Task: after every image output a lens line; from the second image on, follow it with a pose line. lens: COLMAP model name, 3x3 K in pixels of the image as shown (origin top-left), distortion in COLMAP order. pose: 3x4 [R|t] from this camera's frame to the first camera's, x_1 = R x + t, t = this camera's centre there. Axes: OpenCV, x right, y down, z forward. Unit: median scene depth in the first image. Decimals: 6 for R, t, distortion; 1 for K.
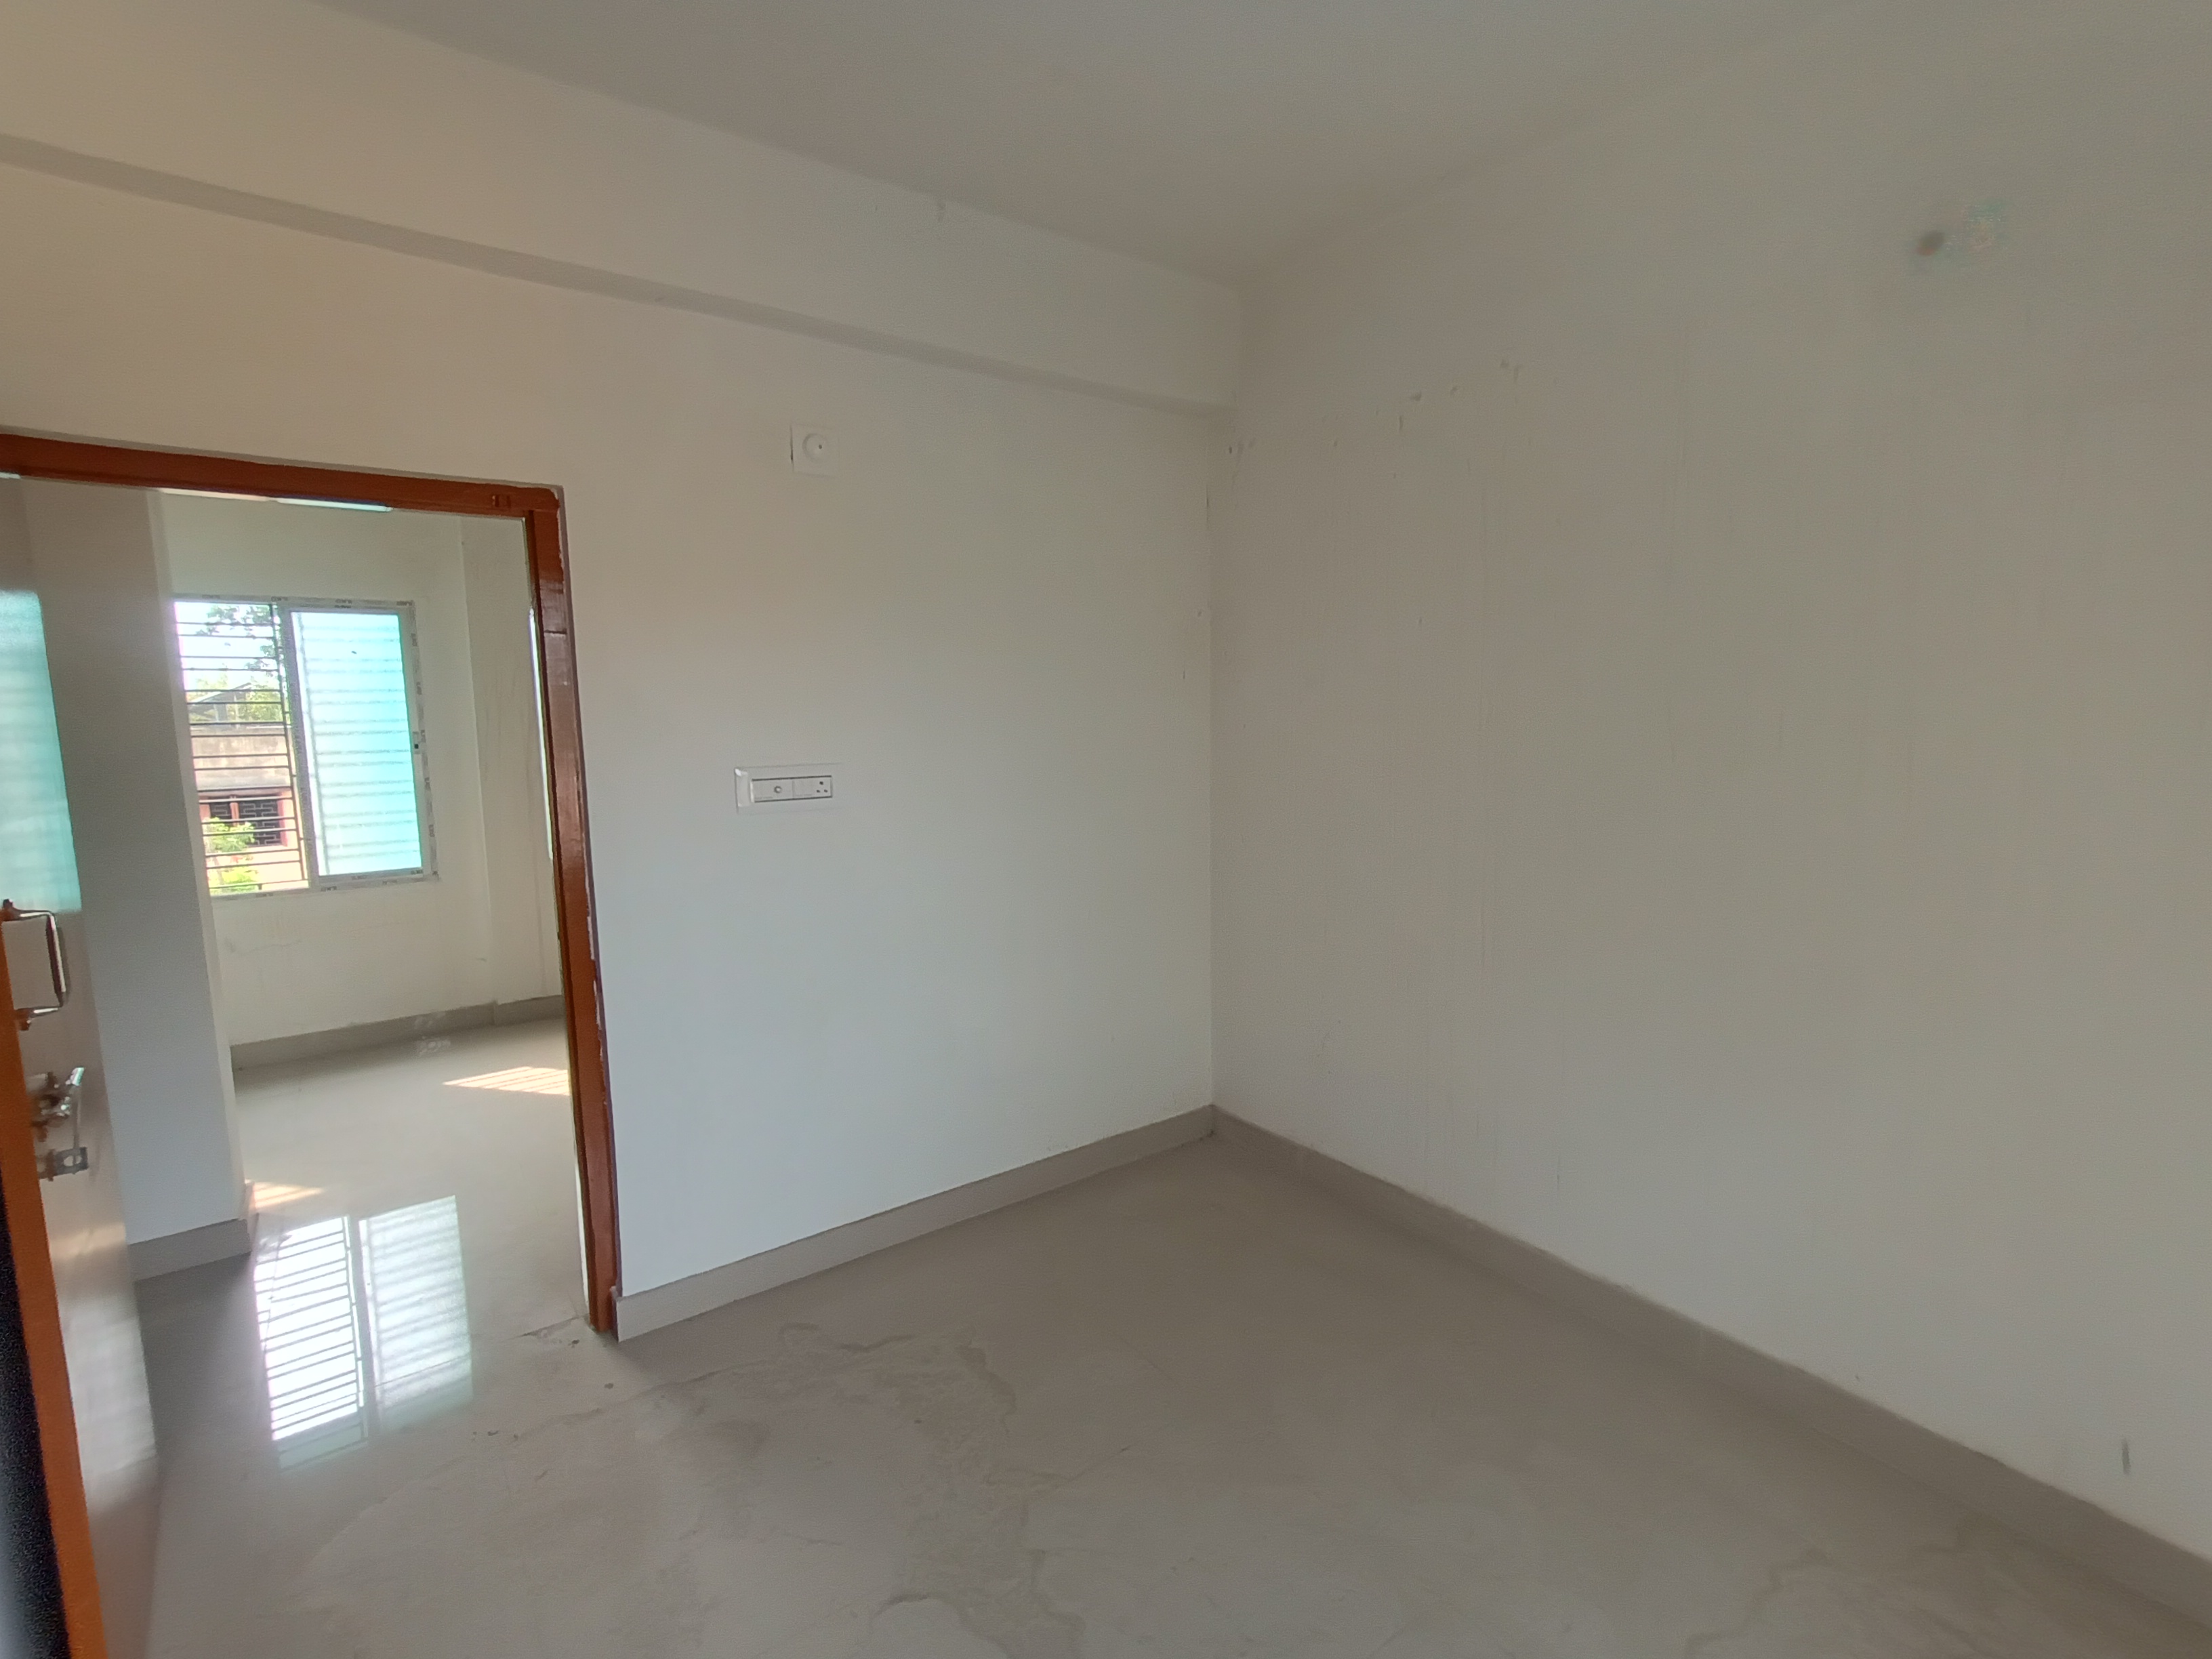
lens RADIAL K [[1036.4, 0, 1151.4], [0, 1036.4, 826.7], [0, 0, 1]] dist [0.000652, -0.000027]
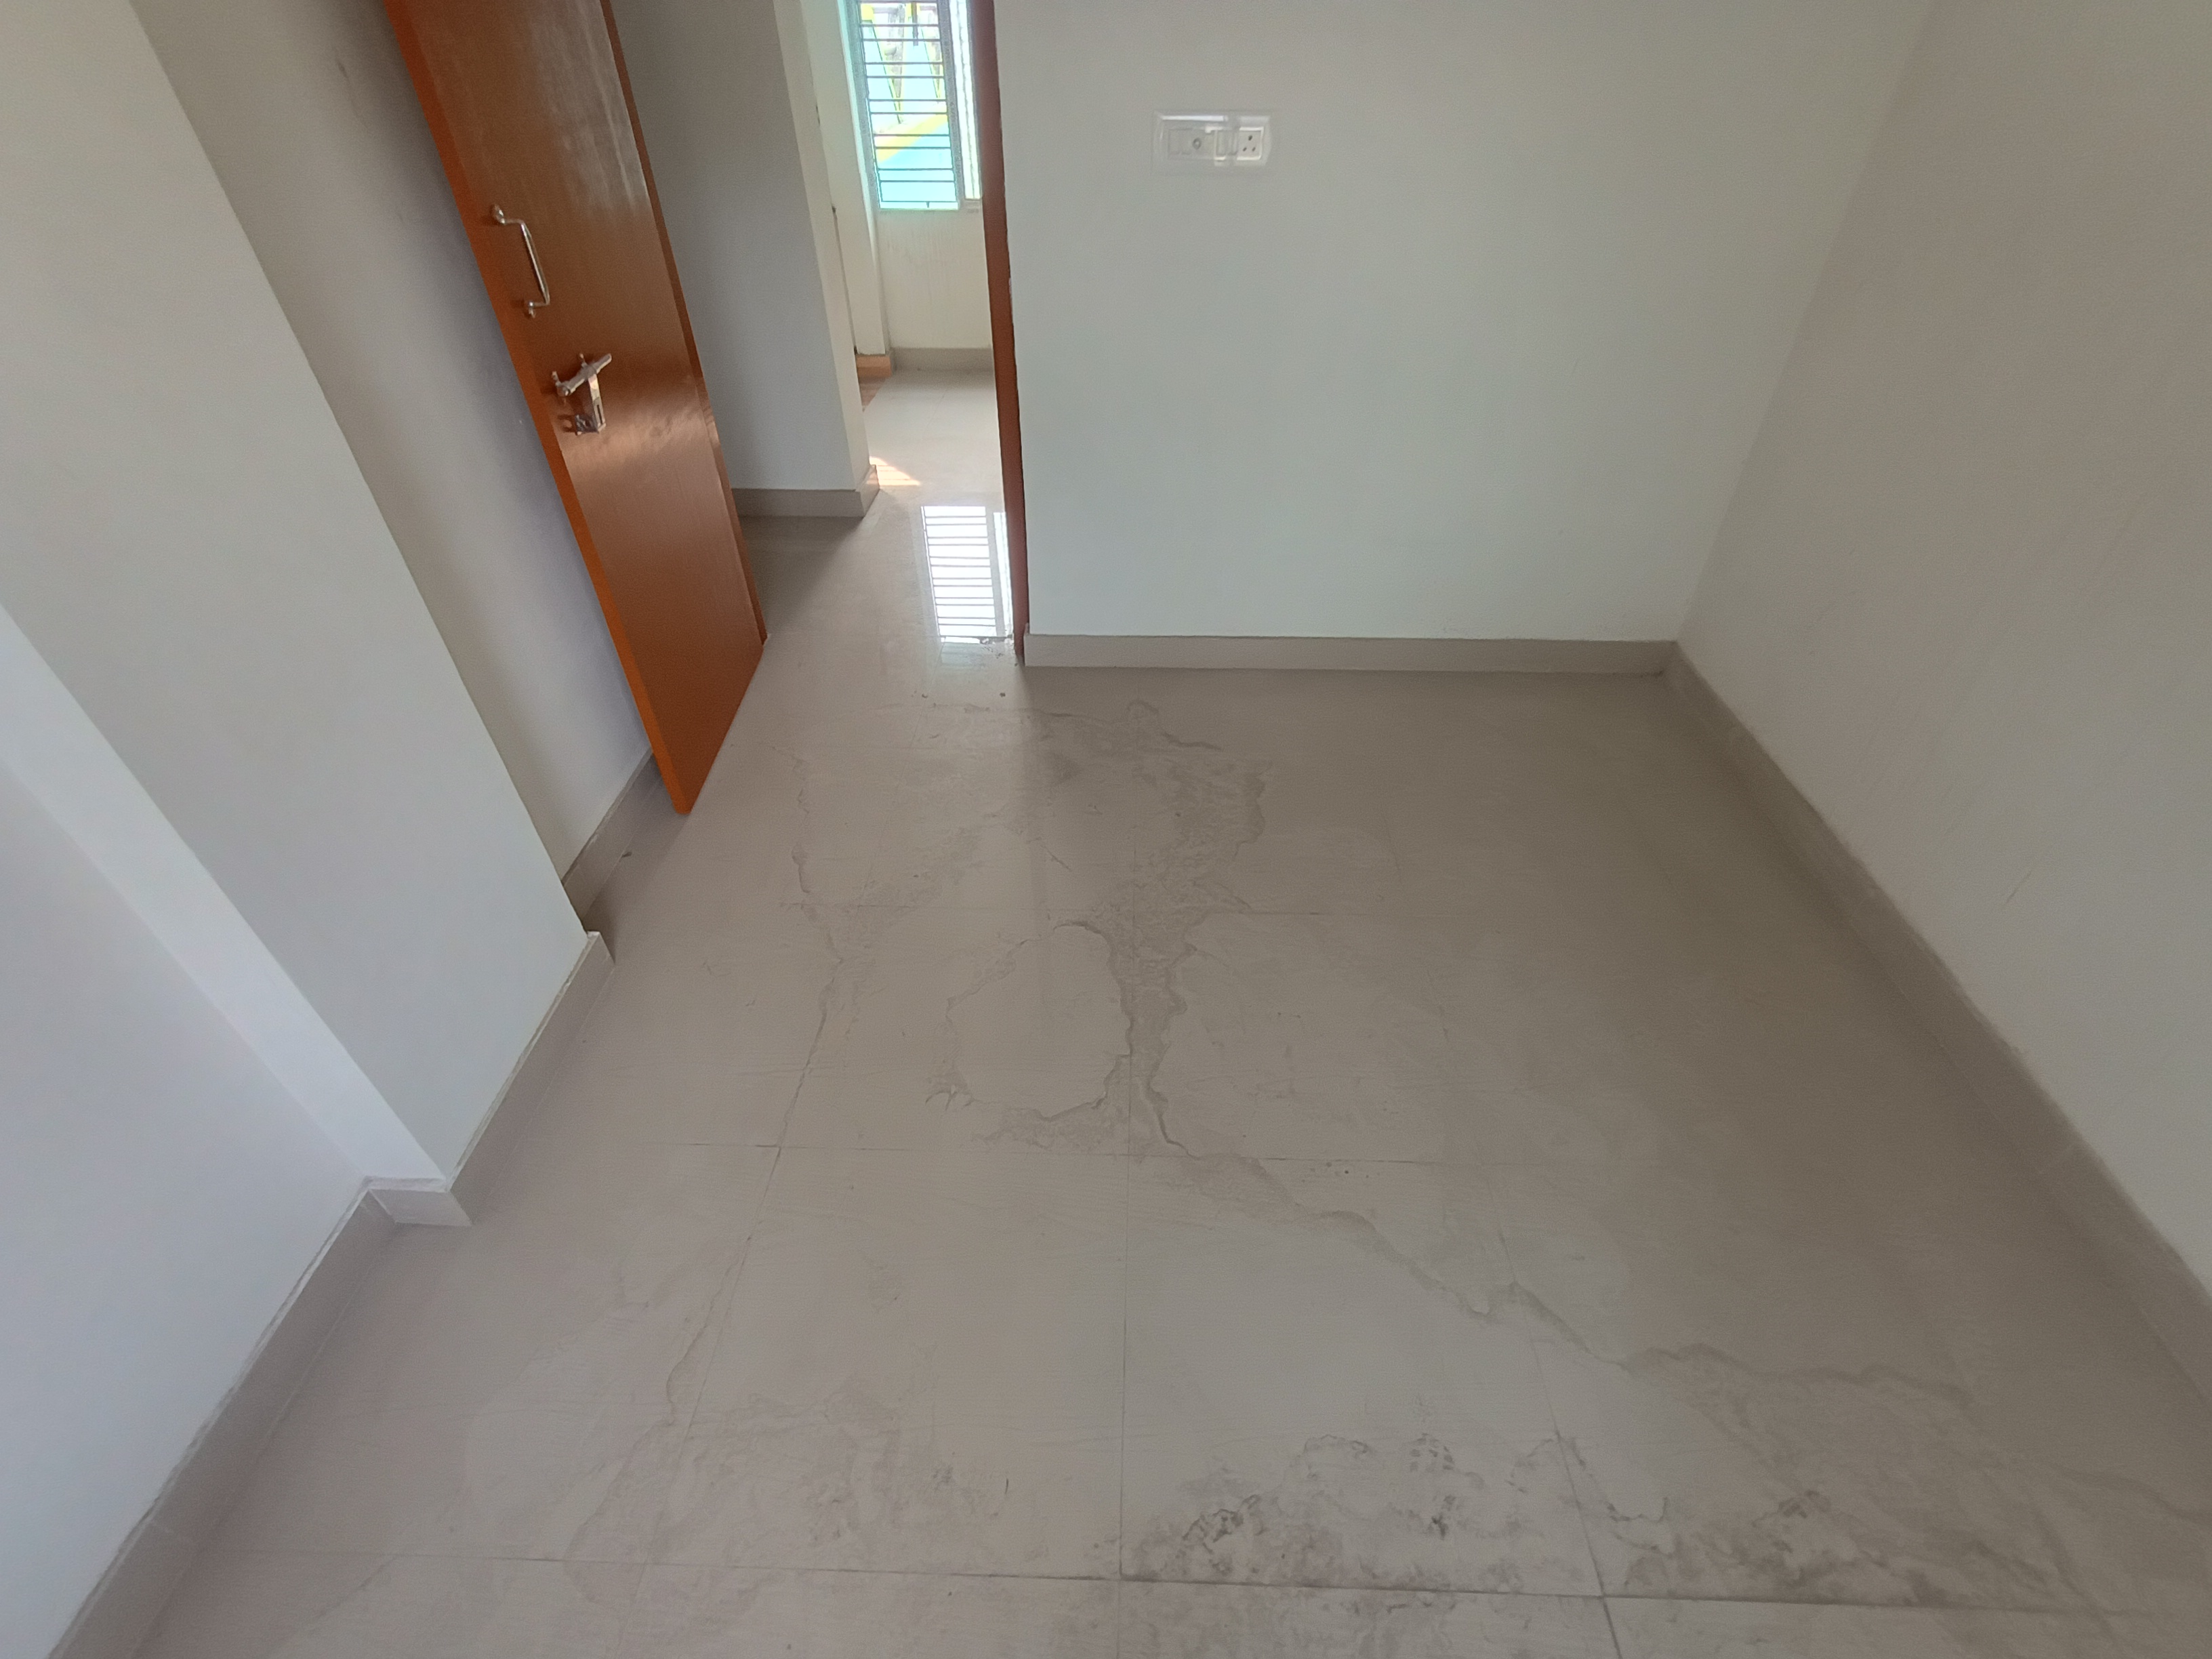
lens RADIAL K [[1005.5, 0, 1113.1], [0, 1005.5, 833.6], [0, 0, 1]] dist [-0.001709, 0.001904]
pose [[0.772392, 0.413795, -0.481856, 0.224879], [-0.084531, 0.818875, 0.567713, -0.035122], [0.629496, -0.397765, 0.667471, 0.161019]]
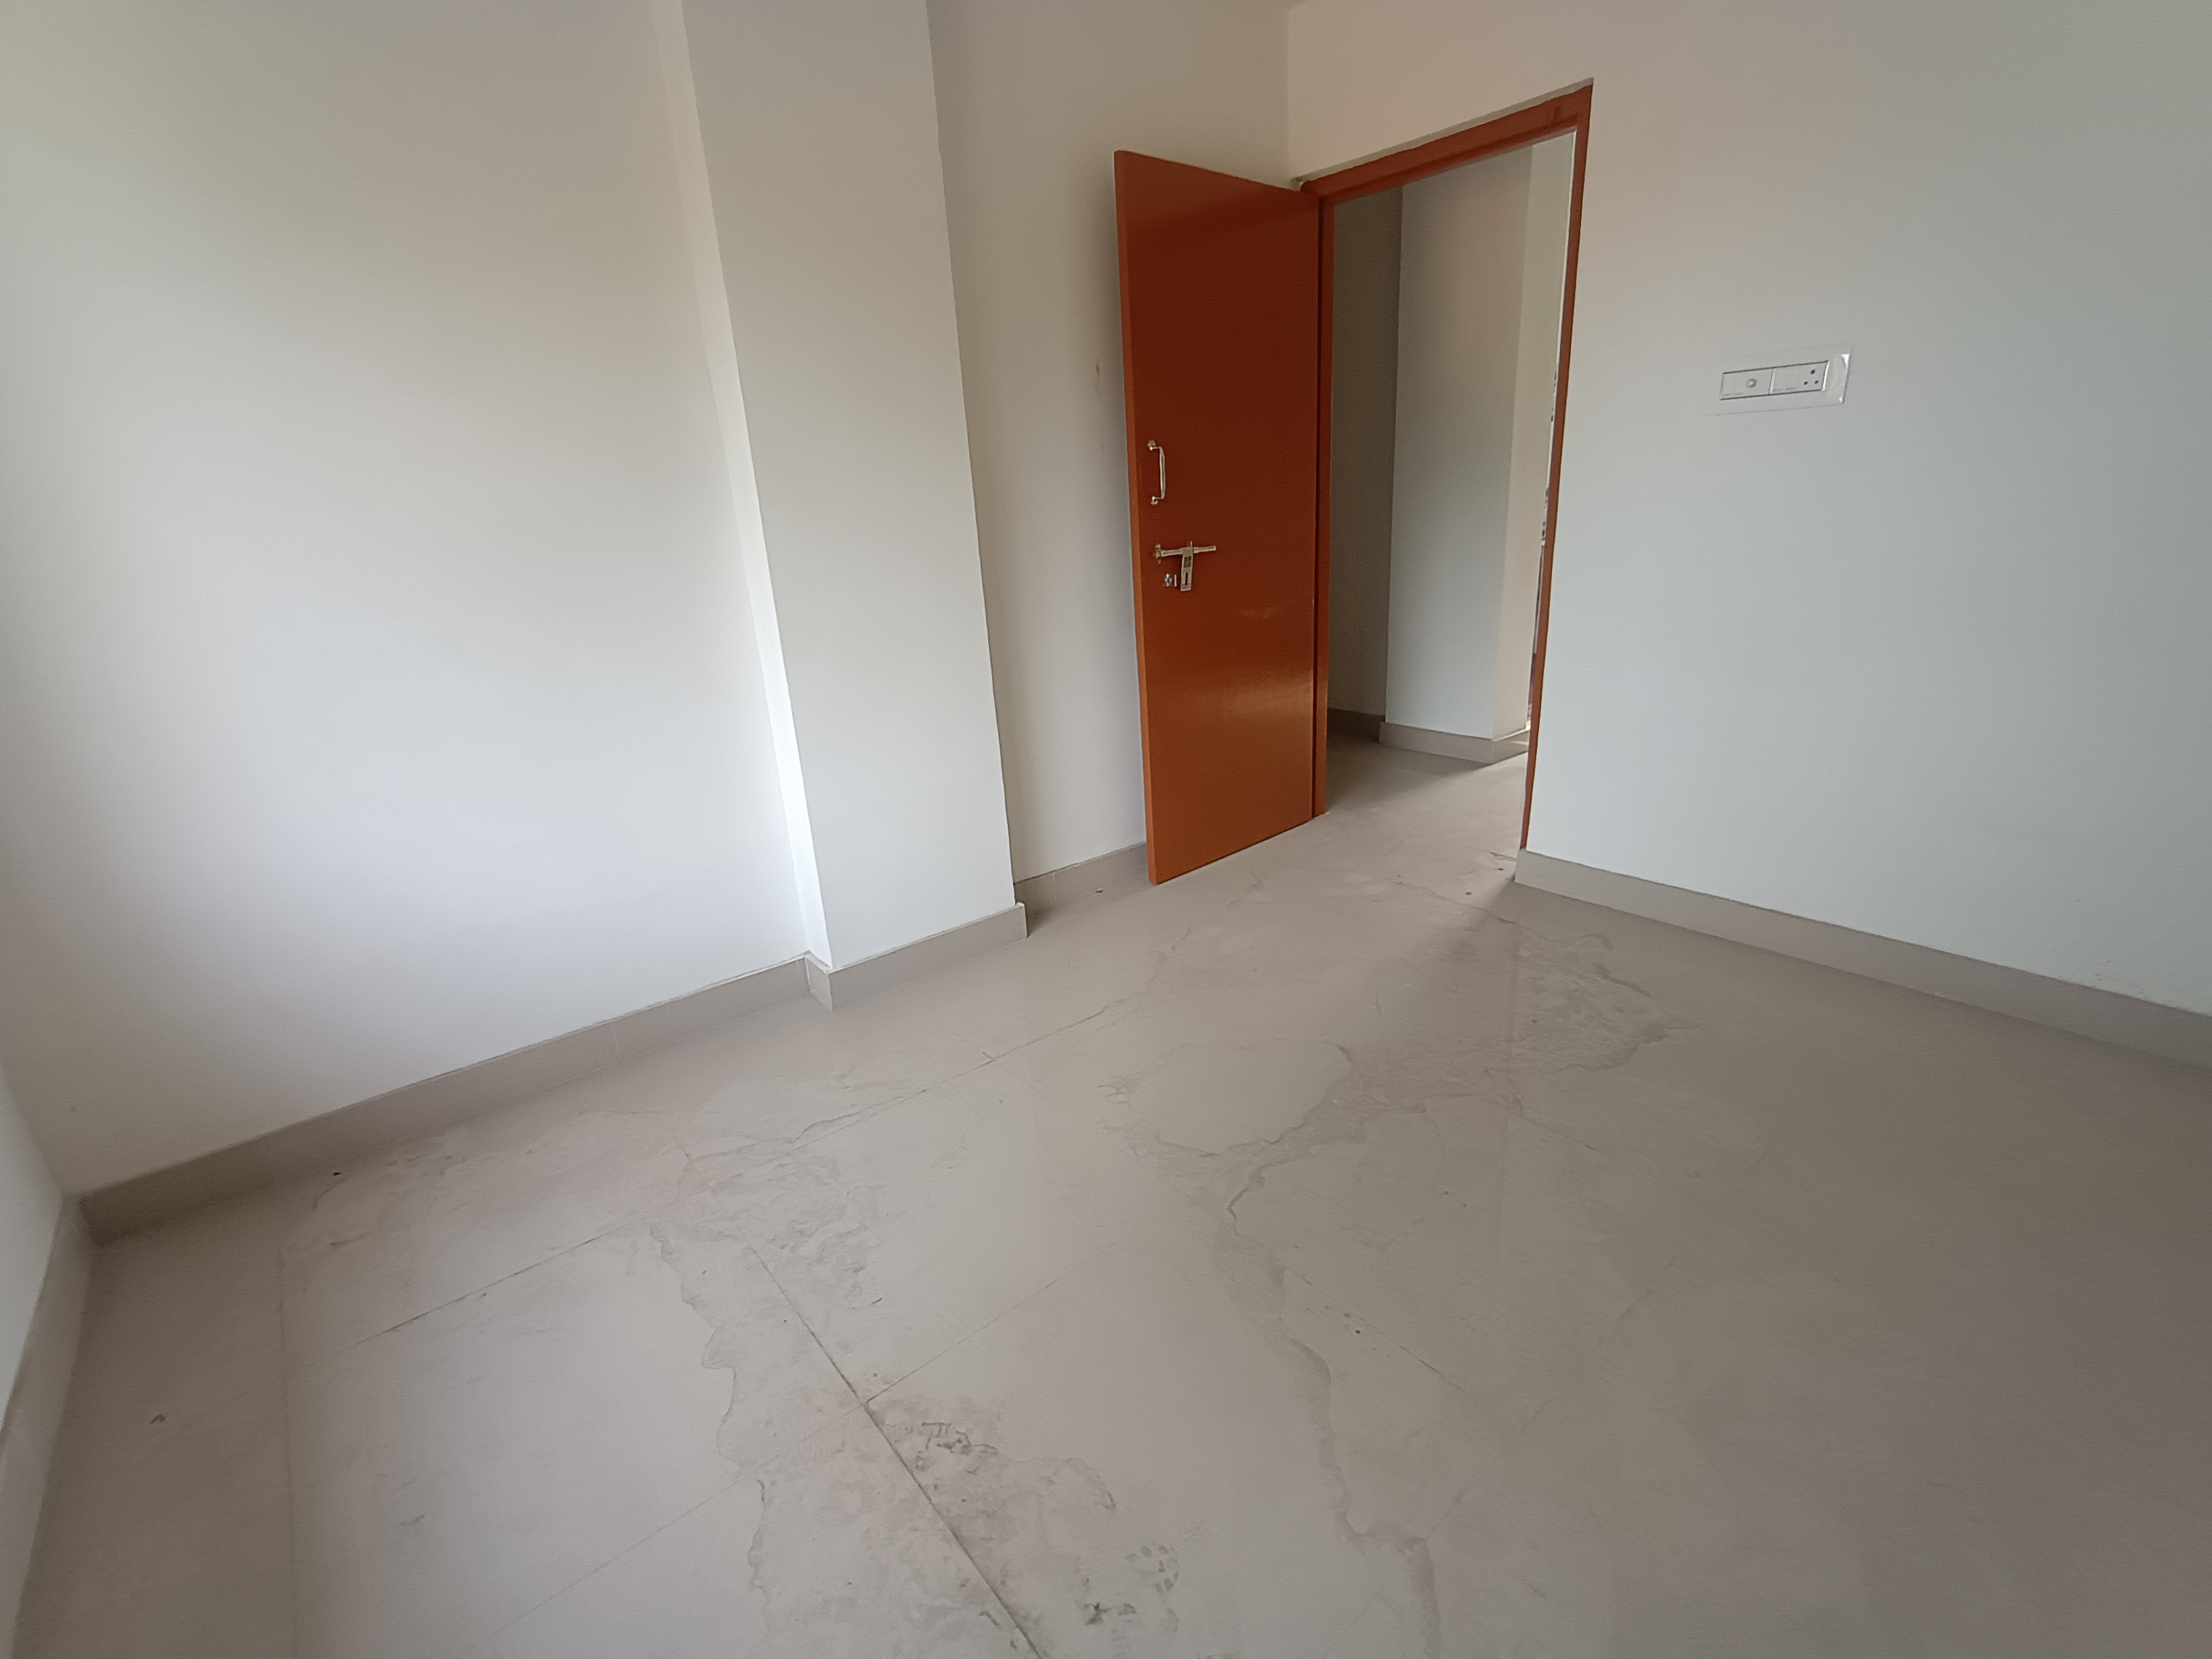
lens RADIAL K [[995.4, 0, 1112.4], [0, 995.4, 836.1], [0, 0, 1]] dist [-0.003933, -0.000645]
pose [[0.031775, 0.334494, -0.941862, 0.529869], [-0.067096, 0.940926, 0.331898, 0.080527], [0.997240, 0.052649, 0.052341, 0.428917]]
